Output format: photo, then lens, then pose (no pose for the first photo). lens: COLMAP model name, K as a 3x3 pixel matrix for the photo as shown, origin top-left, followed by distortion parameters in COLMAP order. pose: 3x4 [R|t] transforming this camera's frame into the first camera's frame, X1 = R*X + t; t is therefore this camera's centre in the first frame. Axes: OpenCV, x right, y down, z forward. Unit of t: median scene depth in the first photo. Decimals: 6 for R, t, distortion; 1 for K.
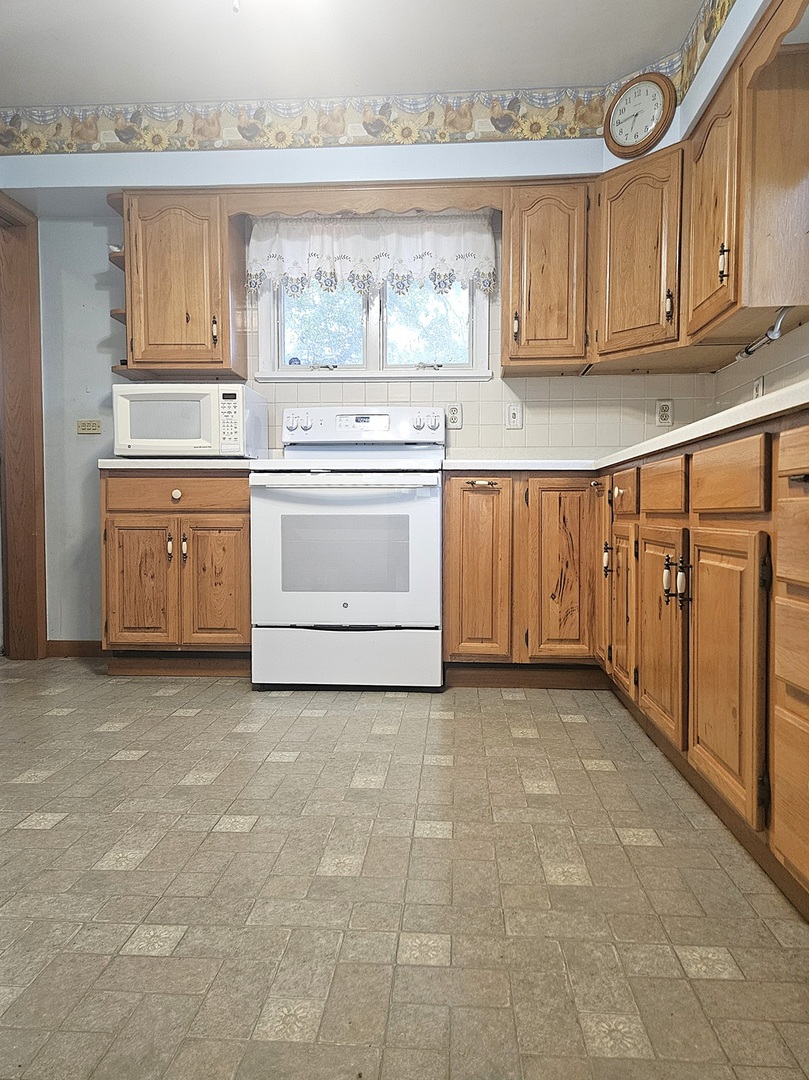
lens RADIAL K [[726.1, 0, 407.1], [0, 726.1, 531.5], [0, 0, 1]] dist [0.069241, -0.062237]
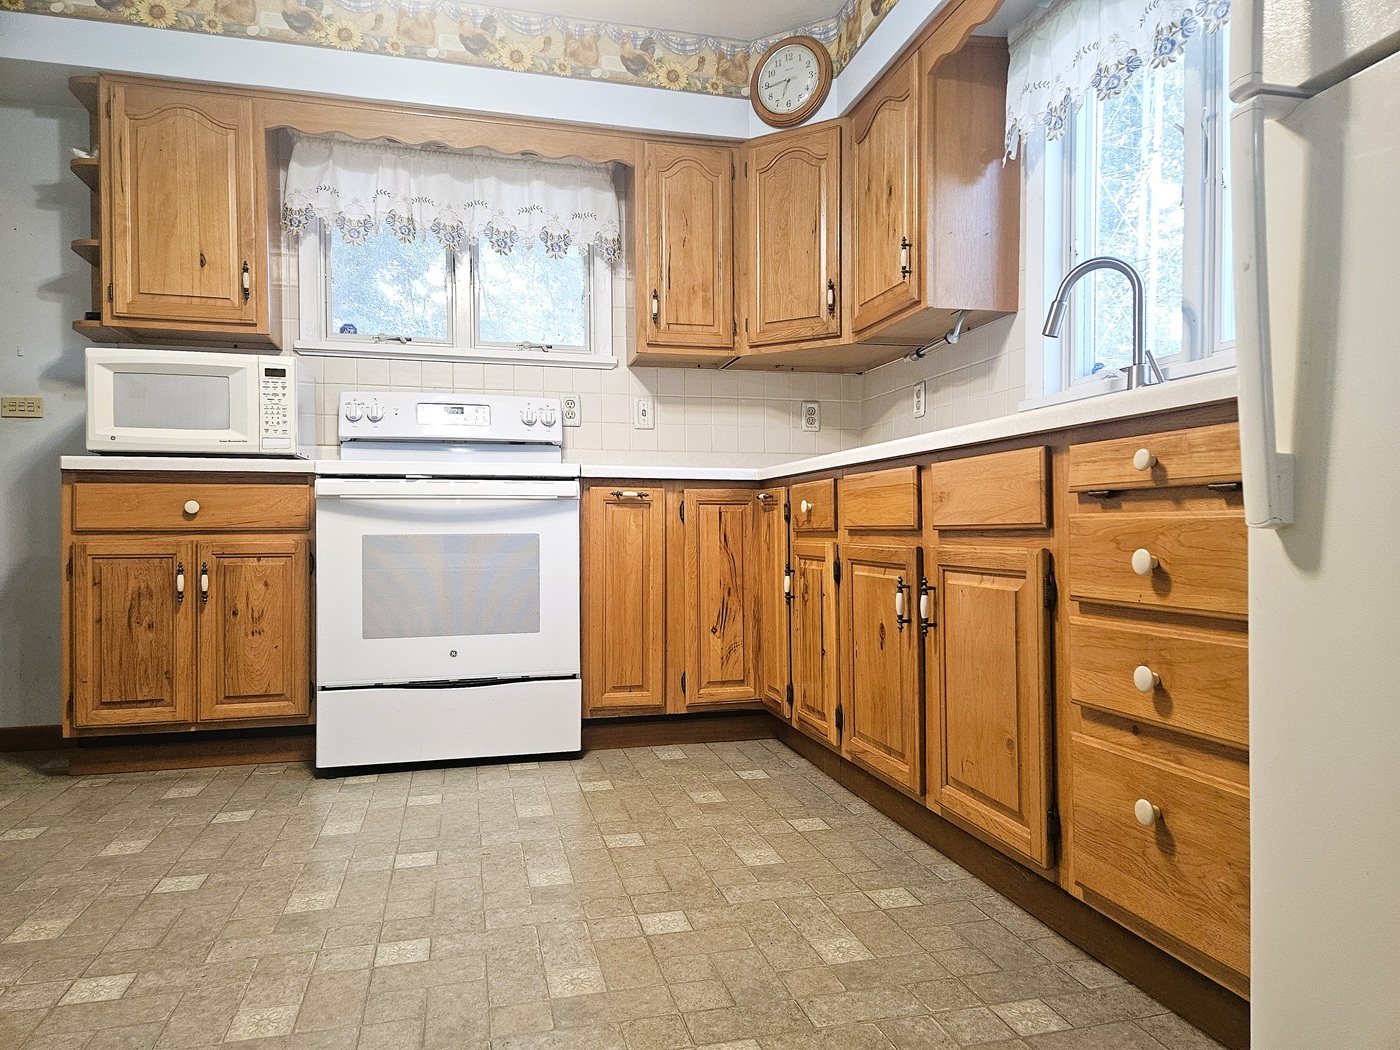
lens RADIAL K [[909.5, 0, 700.0], [0, 909.5, 525.0], [0, 0, 1]] dist [0.046366, -0.043613]
pose [[0.949179, -0.003573, 0.314718, -0.137421], [0.013753, 0.999451, -0.030132, -0.000598], [-0.314437, 0.032929, 0.948707, 0.009533]]
